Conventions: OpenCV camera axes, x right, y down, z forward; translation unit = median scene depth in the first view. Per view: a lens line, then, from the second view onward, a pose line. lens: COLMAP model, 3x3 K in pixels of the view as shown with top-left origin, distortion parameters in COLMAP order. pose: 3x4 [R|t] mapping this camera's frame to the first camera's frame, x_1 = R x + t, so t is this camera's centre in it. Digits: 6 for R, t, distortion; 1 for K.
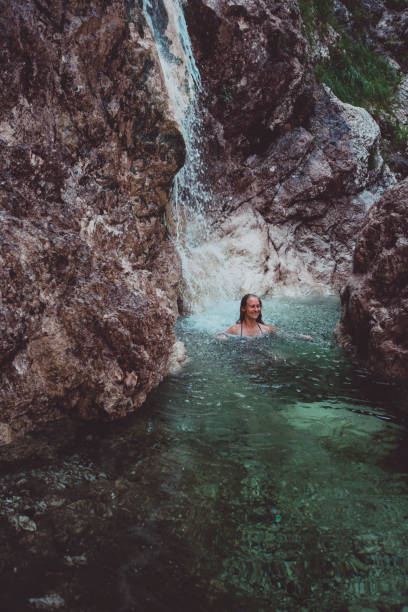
lens RADIAL K [[566.5, 0, 199.8], [0, 566.5, 305.1], [0, 0, 1]] dist [0.008125, 0.106170]
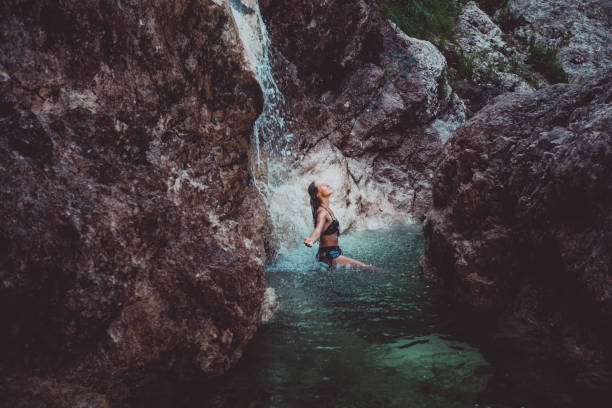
lens RADIAL K [[566.5, 0, 306.0], [0, 566.5, 195.6], [0, 0, 1]] dist [0.008125, 0.106170]
pose [[0.996851, -0.063467, 0.047539, -0.008522], [0.066265, 0.996008, -0.059806, -0.032559], [-0.043554, 0.062768, 0.997077, -0.017180]]
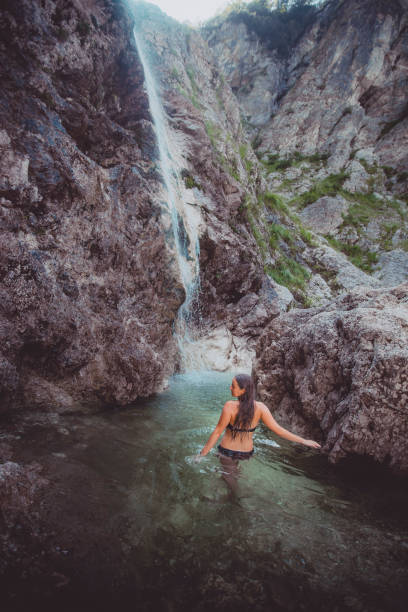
lens RADIAL K [[299.2, 0, 204.0], [0, 299.2, 306.0], [0, 0, 1]] dist [-0.050651, 0.027166]
pose [[0.992450, 0.088087, -0.085339, 0.164201], [-0.106699, 0.963224, -0.246608, 0.054387], [0.060478, 0.253852, 0.965351, -0.140750]]
